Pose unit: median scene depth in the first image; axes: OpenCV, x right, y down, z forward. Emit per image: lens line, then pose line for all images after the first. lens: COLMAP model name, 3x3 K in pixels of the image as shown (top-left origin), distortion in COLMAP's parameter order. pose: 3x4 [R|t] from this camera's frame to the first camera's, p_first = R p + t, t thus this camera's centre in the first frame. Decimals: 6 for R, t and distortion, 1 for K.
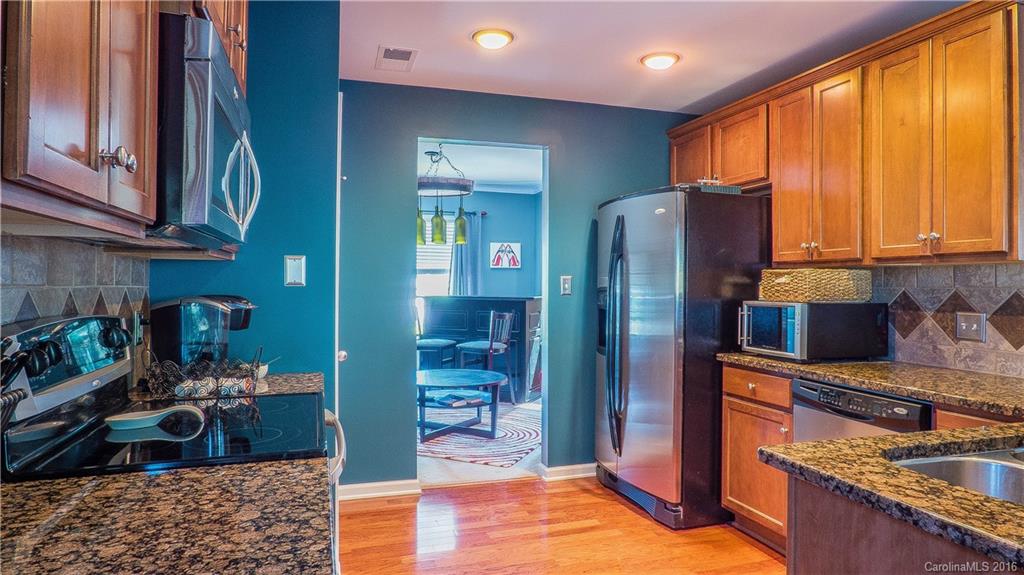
lens RADIAL K [[621.1, 0, 512.0], [0, 621.1, 287.5], [0, 0, 1]] dist [-0.004039, 0.002948]
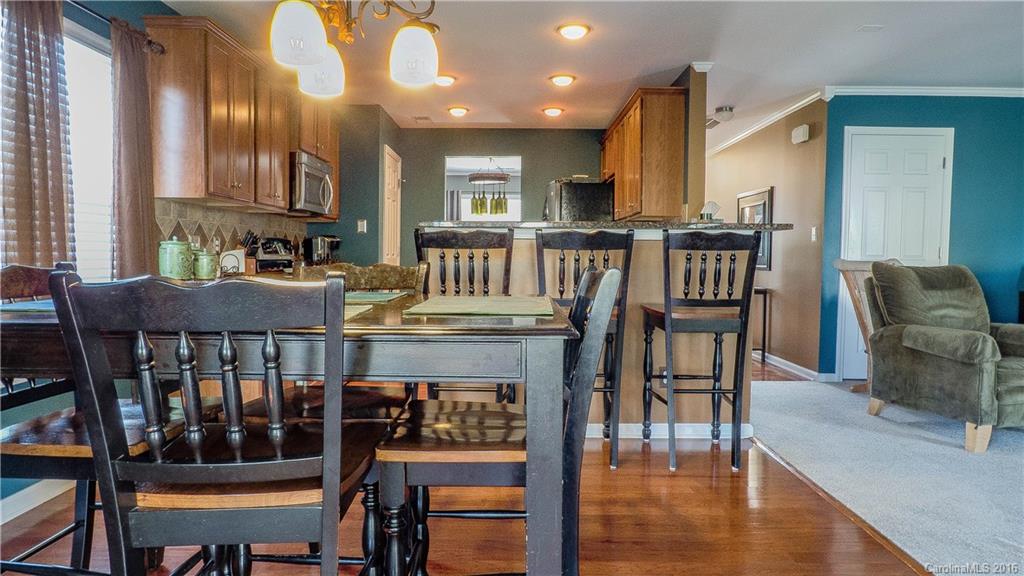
lens RADIAL K [[621.1, 0, 512.0], [0, 621.1, 288.0], [0, 0, 1]] dist [-0.004039, 0.002948]
pose [[0.955849, 0.018499, -0.293276, 1.009490], [-0.005760, 0.999004, 0.044239, 0.111825], [0.293803, -0.040596, 0.955004, -1.225932]]
